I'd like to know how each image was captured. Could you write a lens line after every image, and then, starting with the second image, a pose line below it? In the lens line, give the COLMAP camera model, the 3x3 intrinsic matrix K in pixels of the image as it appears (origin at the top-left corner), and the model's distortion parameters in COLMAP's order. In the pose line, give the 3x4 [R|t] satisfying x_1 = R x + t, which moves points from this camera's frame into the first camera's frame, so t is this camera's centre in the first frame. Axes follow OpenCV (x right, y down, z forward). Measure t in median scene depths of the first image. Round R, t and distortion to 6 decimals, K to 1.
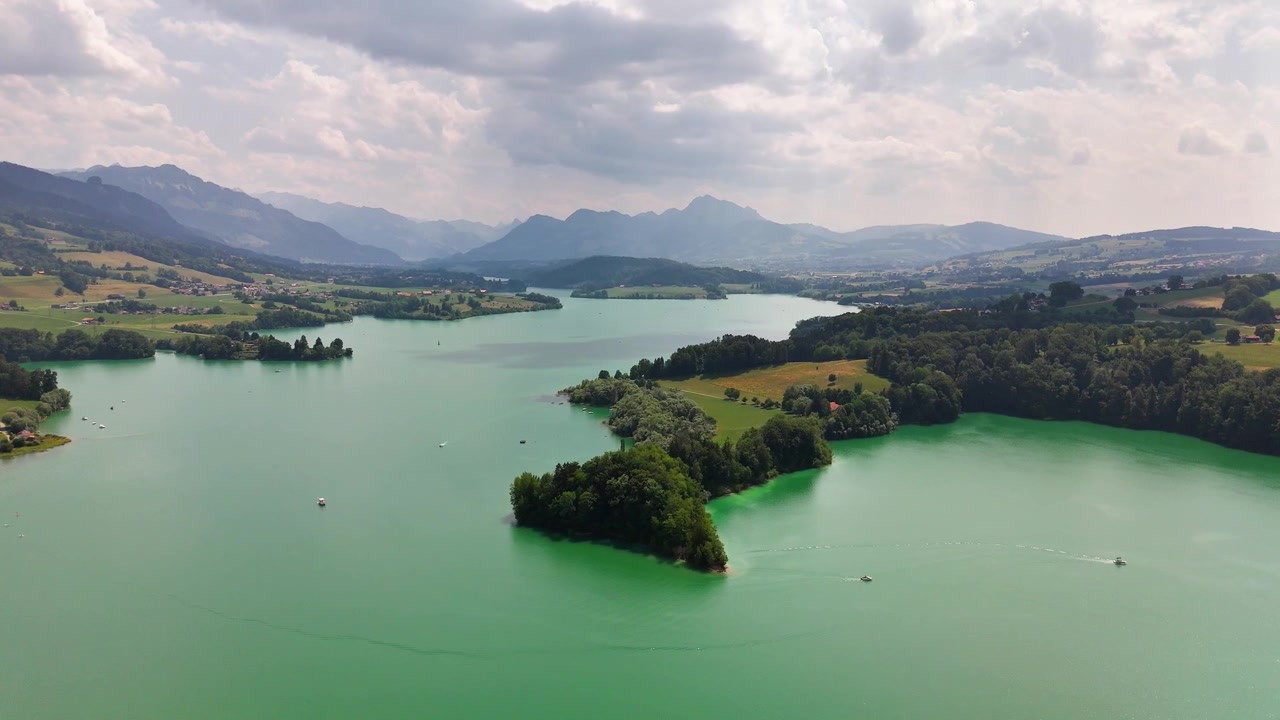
lens RADIAL K [[928.8, 0, 633.4], [0, 928.8, 354.1], [0, 0, 1]] dist [0.054015, -0.031121]
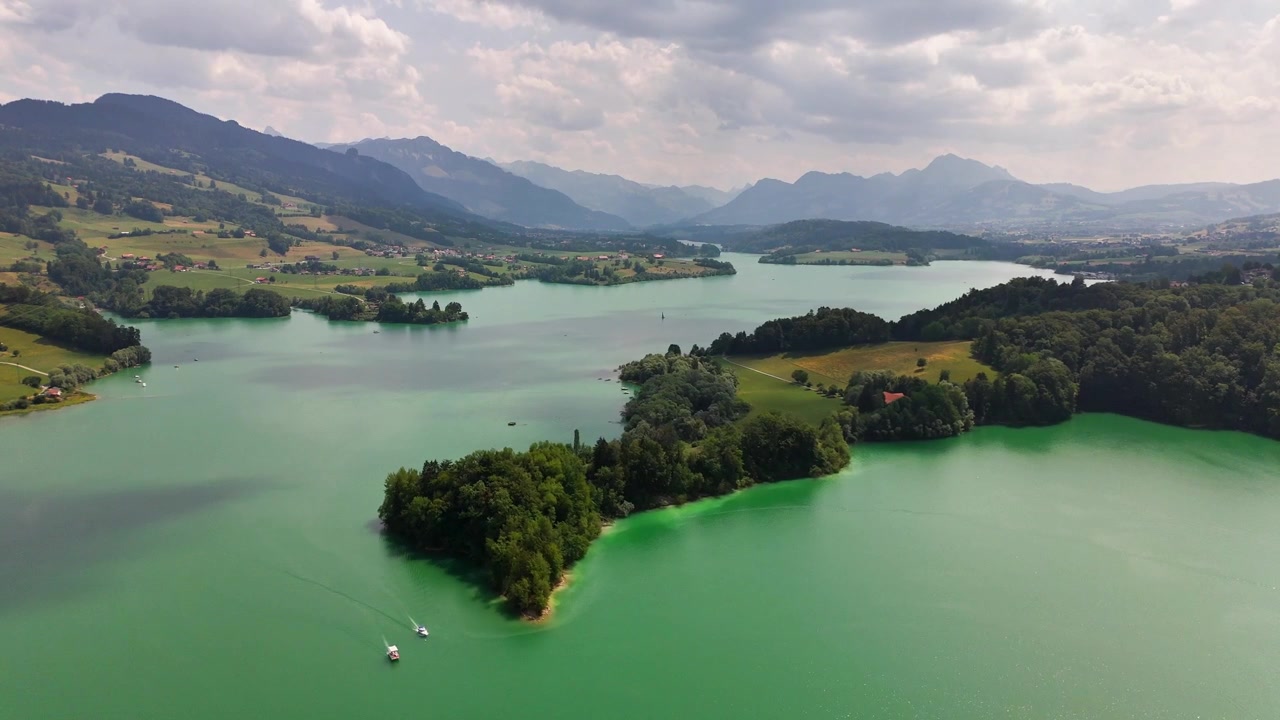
lens RADIAL K [[928.8, 0, 640.6], [0, 928.8, 363.5], [0, 0, 1]] dist [0.054015, -0.031121]
pose [[0.970772, 0.035875, -0.237308, 0.096393], [-0.024699, 0.998449, 0.049905, -0.005101], [0.238730, -0.042585, 0.970152, 0.076216]]
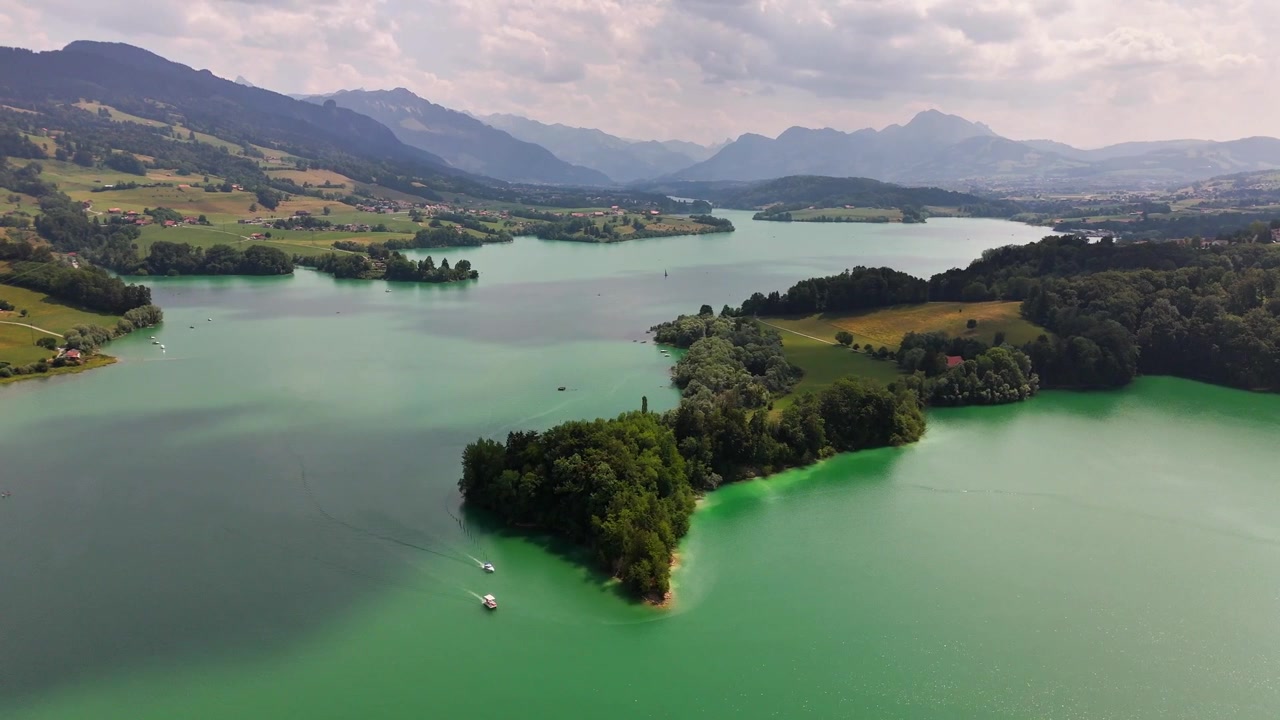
lens RADIAL K [[928.8, 0, 641.4], [0, 928.8, 356.9], [0, 0, 1]] dist [0.054015, -0.031121]
pose [[0.976156, 0.044757, -0.212408, 0.061756], [-0.026350, 0.995709, 0.088710, -0.006043], [0.215467, -0.080997, 0.973146, 0.082942]]
